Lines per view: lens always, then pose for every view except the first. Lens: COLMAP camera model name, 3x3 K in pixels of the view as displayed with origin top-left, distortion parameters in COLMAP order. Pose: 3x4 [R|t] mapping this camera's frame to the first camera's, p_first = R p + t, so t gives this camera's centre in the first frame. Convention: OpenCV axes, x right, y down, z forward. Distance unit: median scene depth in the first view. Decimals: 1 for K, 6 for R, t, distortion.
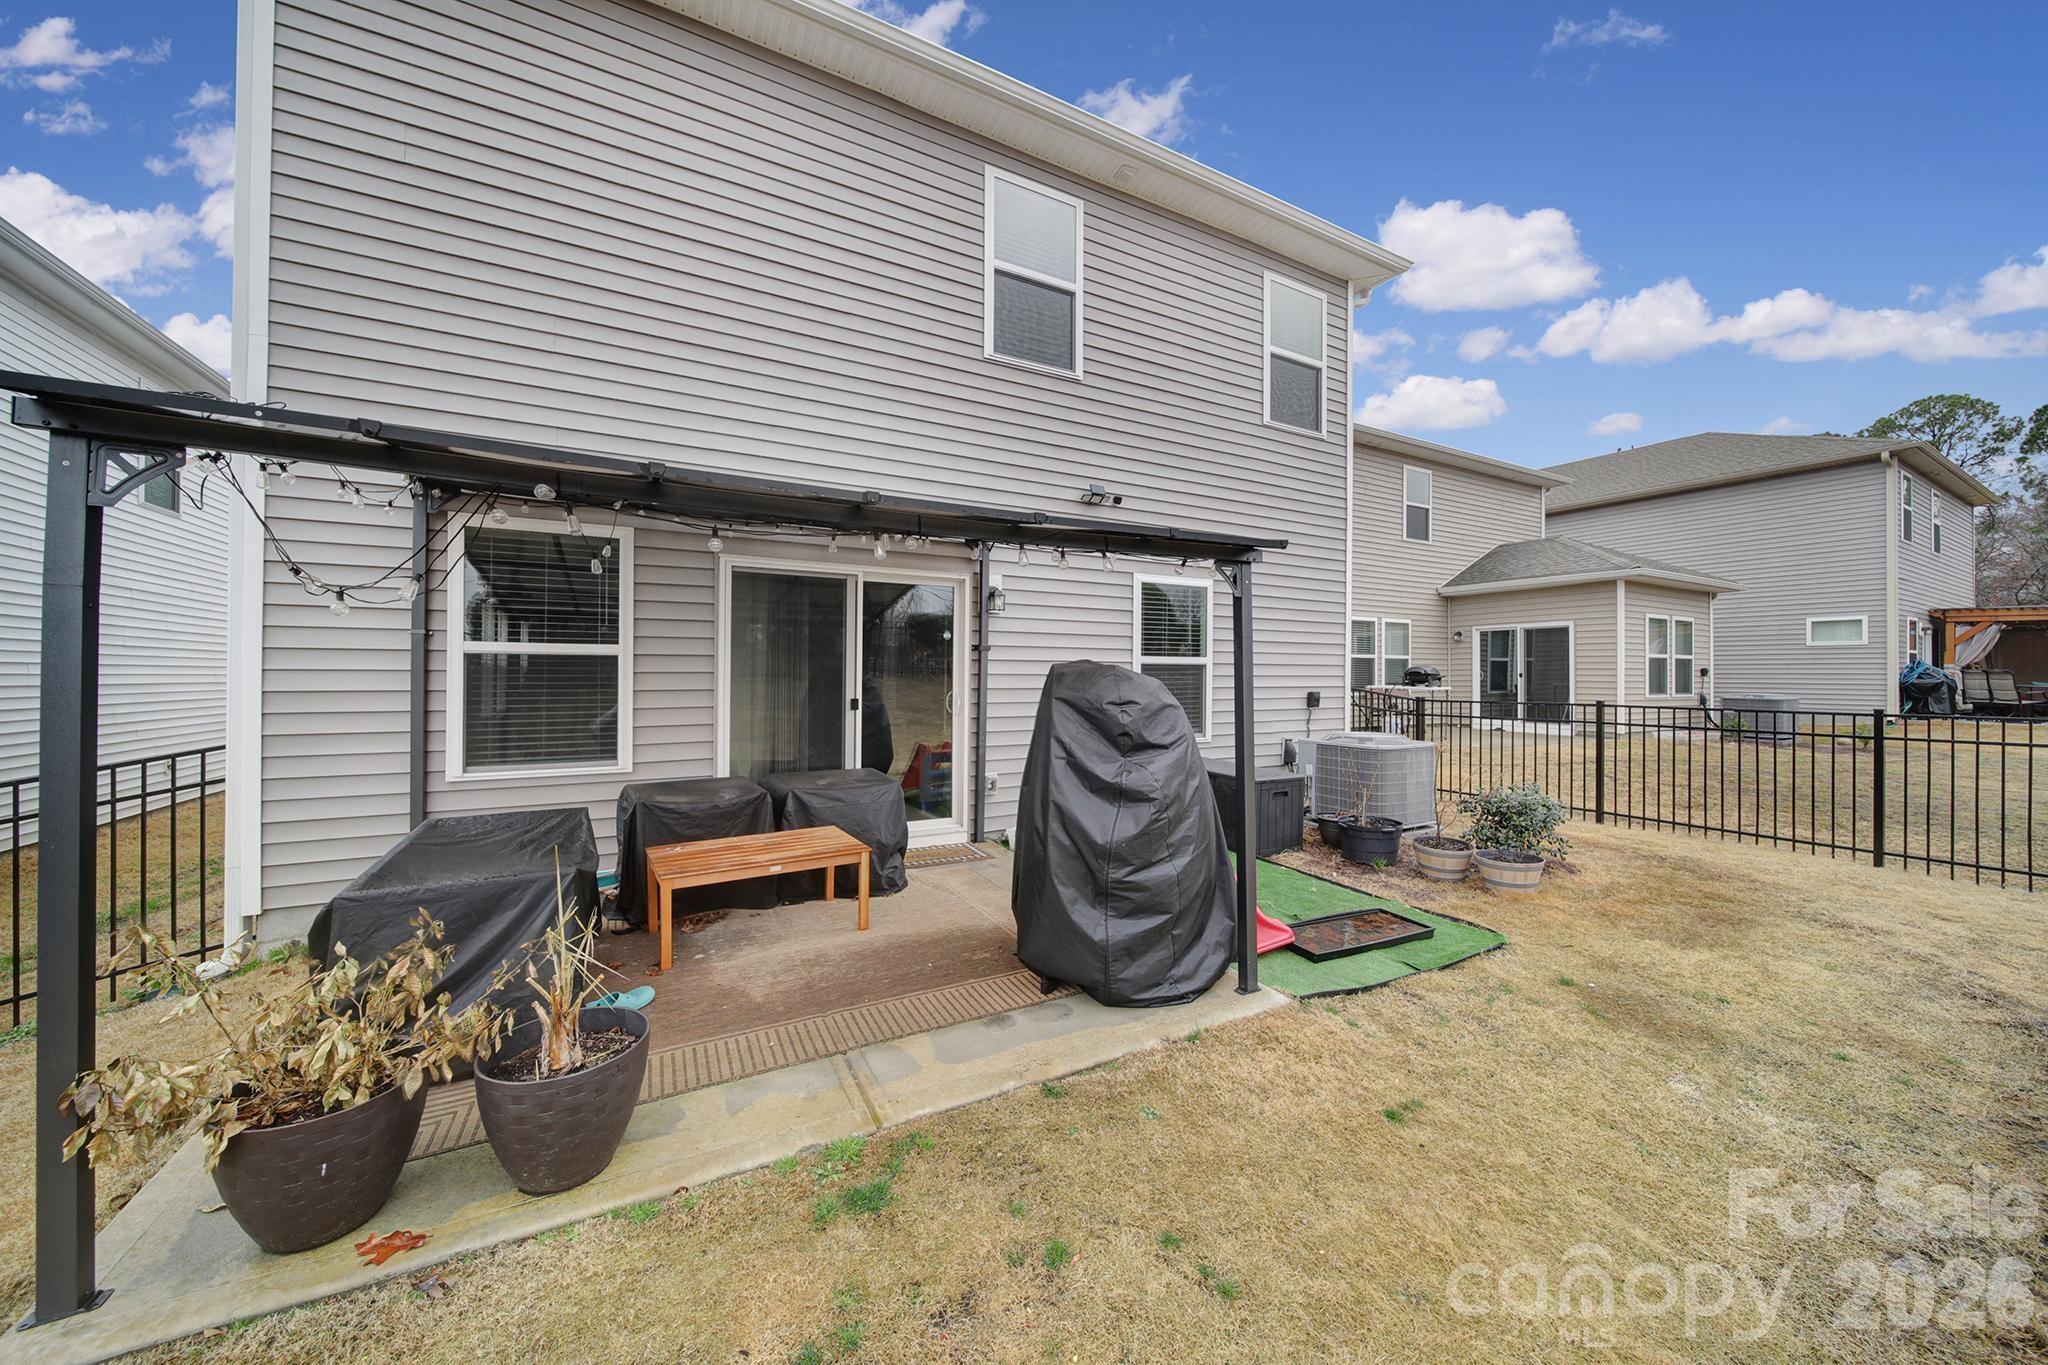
lens RADIAL K [[716.5, 0, 1026.3], [0, 716.5, 670.3], [0, 0, 1]] dist [-0.002132, -0.000294]
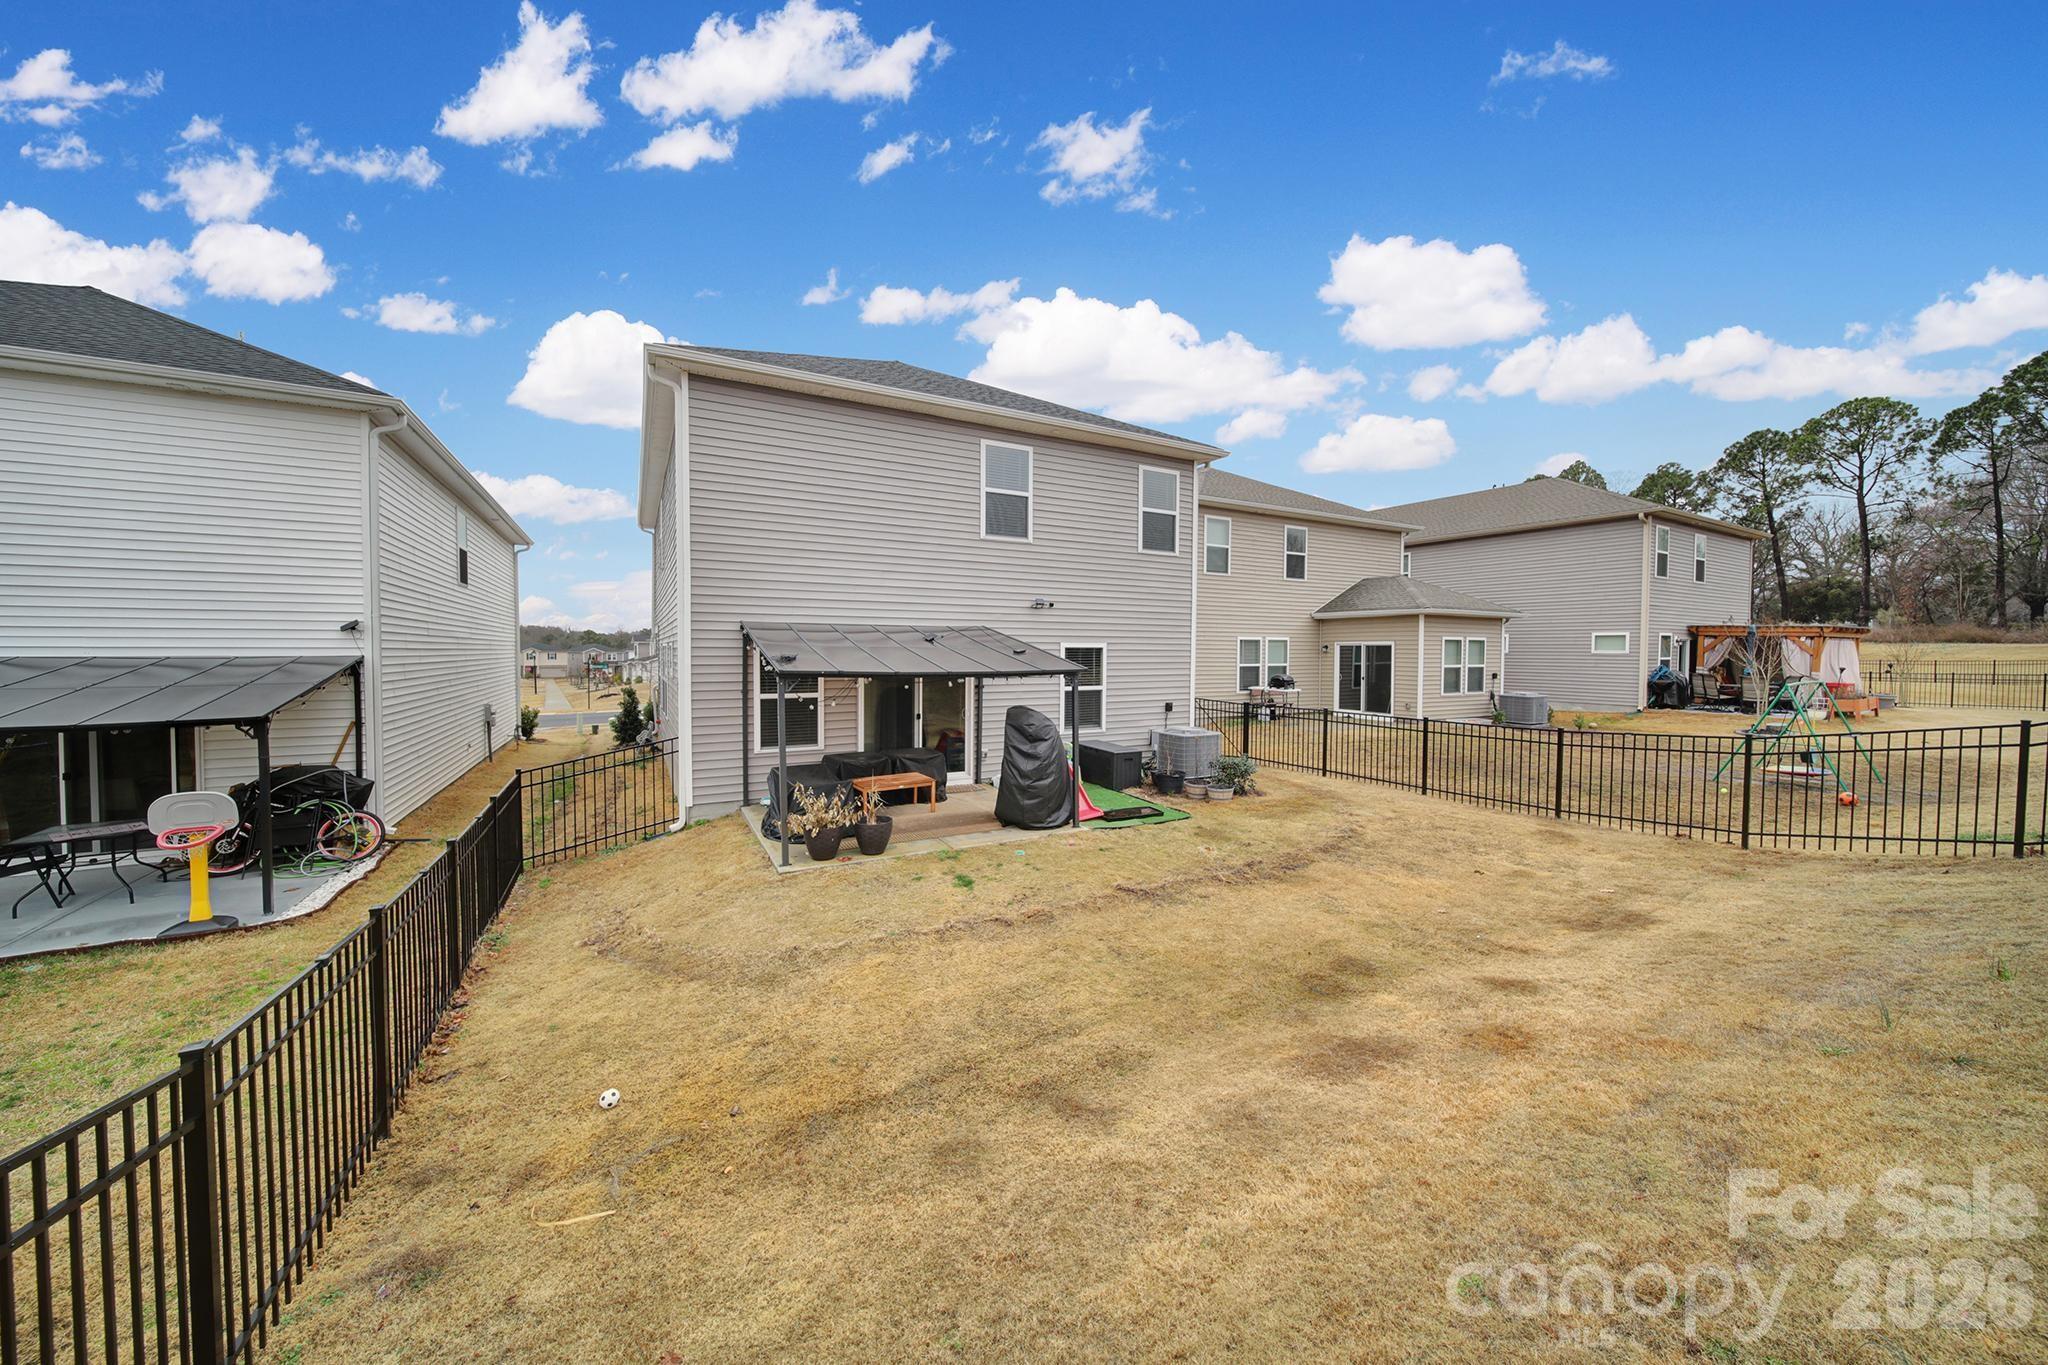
lens RADIAL K [[716.5, 0, 1026.3], [0, 716.5, 670.3], [0, 0, 1]] dist [-0.002132, -0.000294]
pose [[0.999958, -0.001101, 0.009079, 0.042533], [0.000790, 0.999418, 0.034095, -0.124363], [-0.009112, -0.034086, 0.999377, -0.850582]]
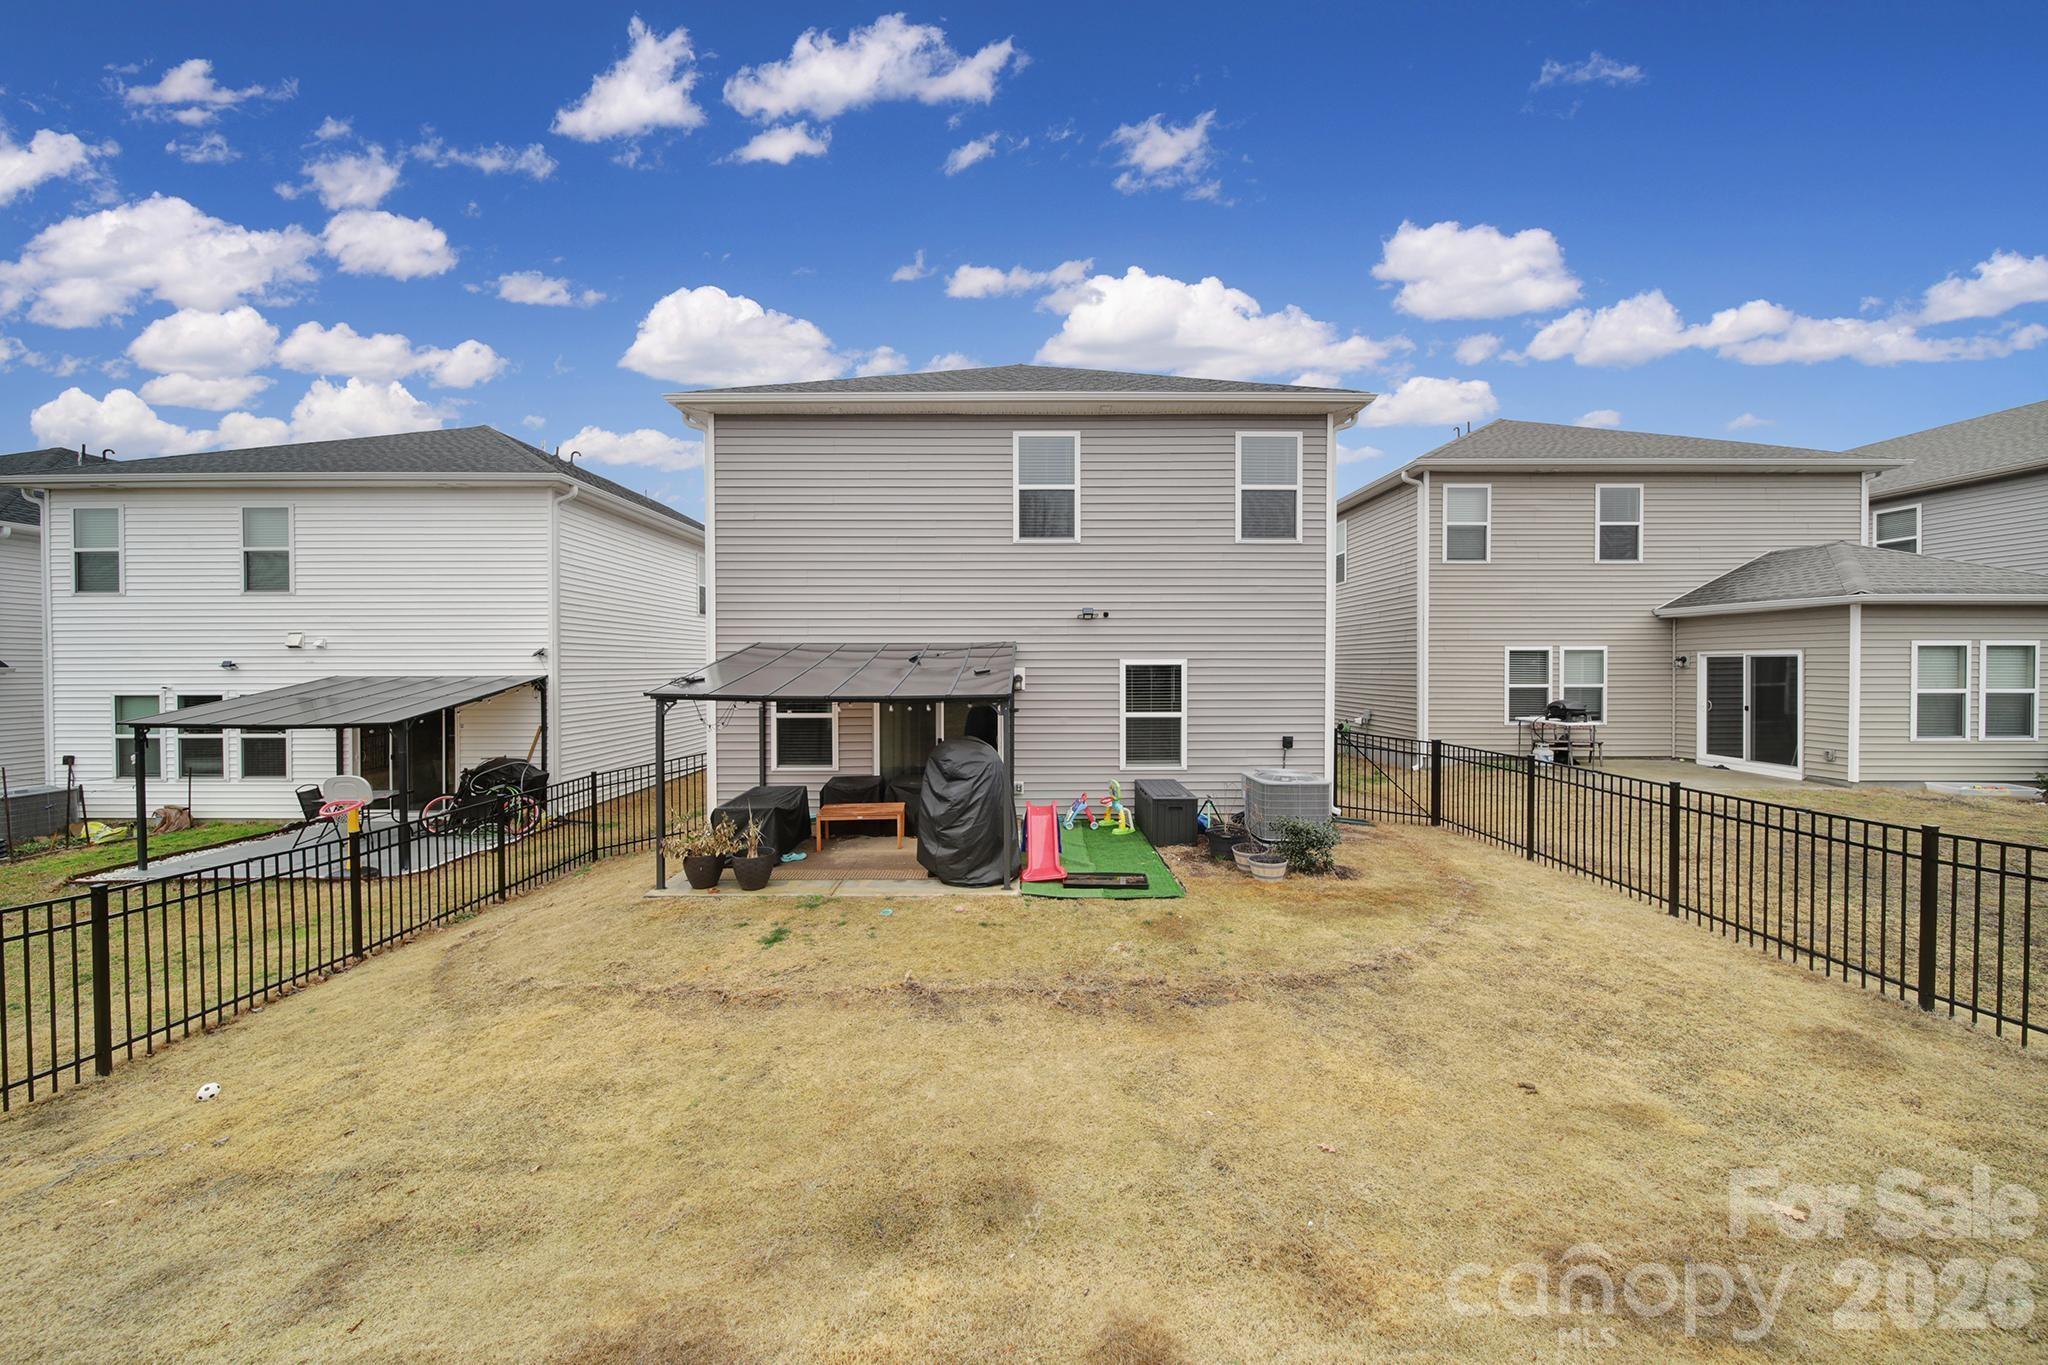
lens RADIAL K [[716.5, 0, 1026.3], [0, 716.5, 670.3], [0, 0, 1]] dist [-0.002132, -0.000294]
pose [[0.882378, -0.002338, -0.470535, 0.686516], [0.009109, 0.999885, 0.012114, -0.130000], [0.470453, -0.014975, 0.882298, -0.460100]]
